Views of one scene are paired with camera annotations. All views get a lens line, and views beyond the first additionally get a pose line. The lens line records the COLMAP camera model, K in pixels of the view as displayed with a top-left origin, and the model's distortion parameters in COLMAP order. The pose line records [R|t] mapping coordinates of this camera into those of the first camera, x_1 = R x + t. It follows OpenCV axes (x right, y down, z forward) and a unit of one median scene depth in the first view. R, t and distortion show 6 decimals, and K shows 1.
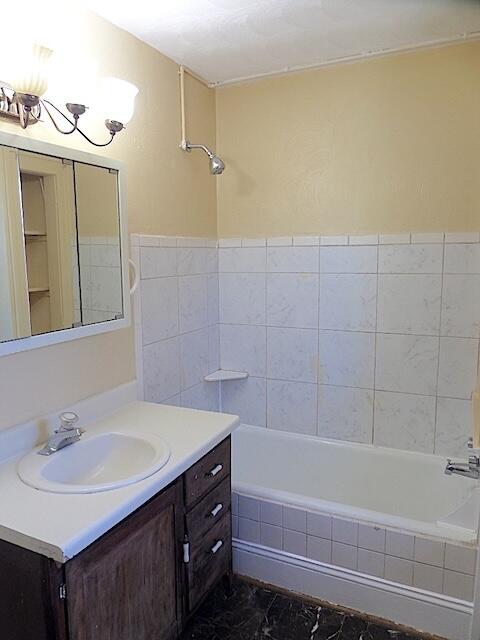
lens RADIAL K [[466.7, 0, 240.0], [0, 466.7, 320.0], [0, 0, 1]] dist [-0.012761, -0.004354]
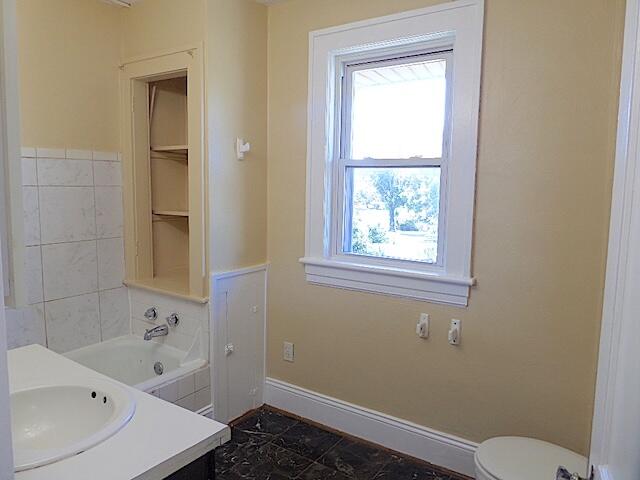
lens RADIAL K [[466.7, 0, 322.0], [0, 466.7, 237.2], [0, 0, 1]] dist [-0.012761, -0.004354]
pose [[0.152933, -0.113118, 0.981741, -0.626915], [0.103279, 0.989817, 0.097960, -0.026628], [-0.982825, 0.086412, 0.163059, 0.250503]]
